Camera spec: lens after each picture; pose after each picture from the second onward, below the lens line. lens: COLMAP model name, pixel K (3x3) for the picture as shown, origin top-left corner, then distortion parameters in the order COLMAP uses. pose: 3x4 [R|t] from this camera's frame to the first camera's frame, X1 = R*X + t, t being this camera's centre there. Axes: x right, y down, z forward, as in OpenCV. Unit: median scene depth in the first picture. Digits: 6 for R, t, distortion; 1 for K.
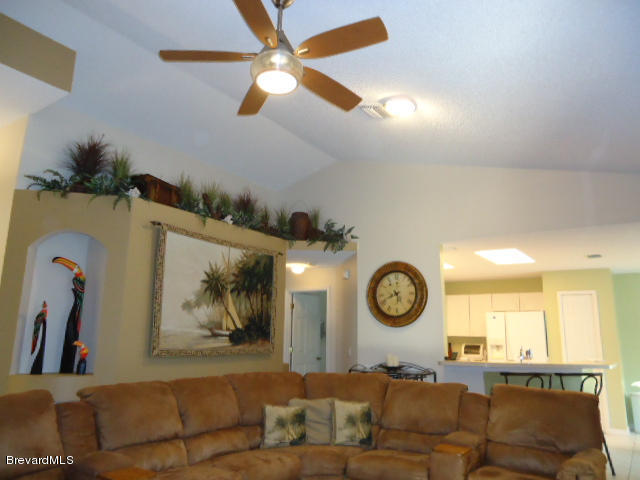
lens RADIAL K [[469.7, 0, 317.9], [0, 469.7, 238.8], [0, 0, 1]] dist [-0.007343, -0.004312]
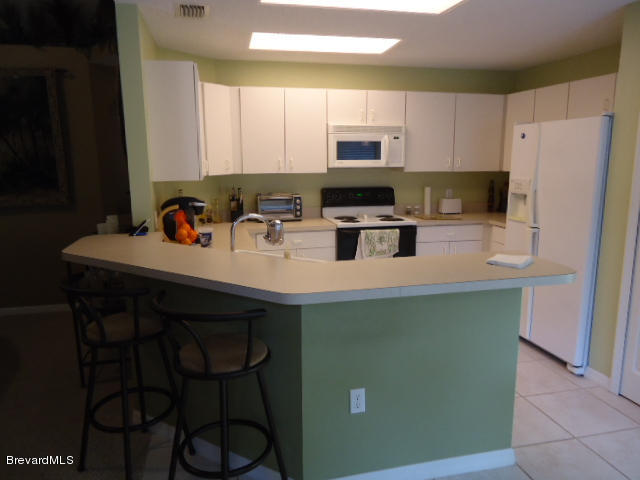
lens RADIAL K [[469.7, 0, 320.6], [0, 469.7, 242.4], [0, 0, 1]] dist [-0.007343, -0.004312]
pose [[0.736983, 0.094053, -0.669336, 0.860133], [0.159350, 0.938181, 0.307285, 0.145996], [0.656859, -0.333123, 0.676436, 0.822638]]
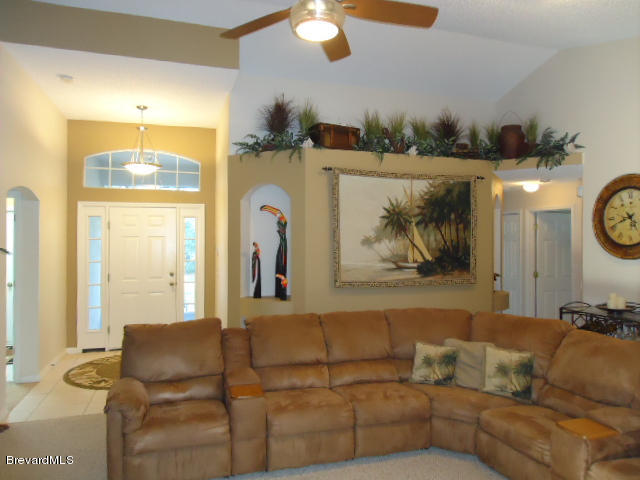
lens RADIAL K [[469.7, 0, 308.4], [0, 469.7, 238.0], [0, 0, 1]] dist [-0.007343, -0.004312]
pose [[0.785261, -0.015354, -0.618975, 0.261669], [0.133801, 0.980279, 0.145430, -0.036447], [0.604535, -0.197020, 0.771829, 0.090054]]
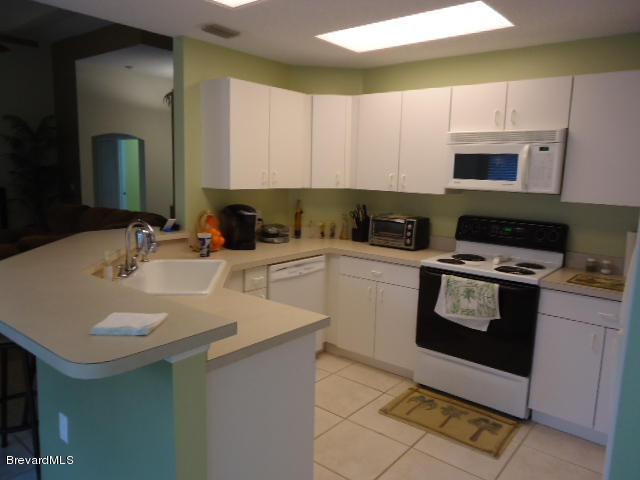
lens RADIAL K [[469.7, 0, 316.5], [0, 469.7, 244.8], [0, 0, 1]] dist [-0.007343, -0.004312]
pose [[-0.087704, 0.132327, -0.987318, 0.963897], [0.172187, 0.978232, 0.115814, 0.257491], [0.981152, -0.159846, -0.108579, 1.354575]]
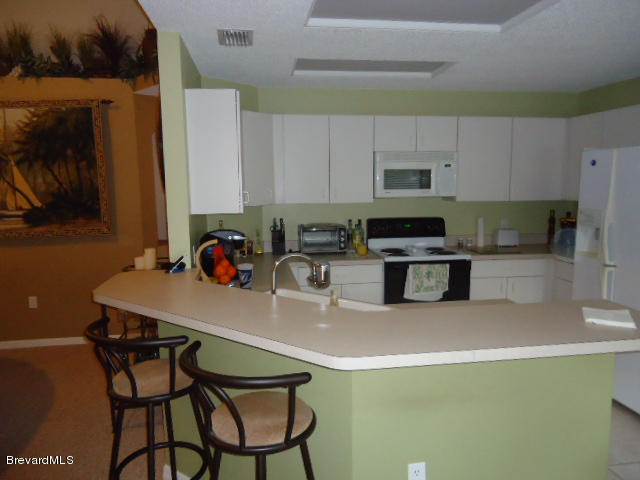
lens RADIAL K [[469.7, 0, 320.7], [0, 469.7, 243.0], [0, 0, 1]] dist [-0.007343, -0.004312]
pose [[0.676759, 0.063422, -0.733468, 0.819136], [0.175594, 0.953624, 0.244476, 0.144180], [0.714957, -0.294243, 0.634237, 0.854378]]
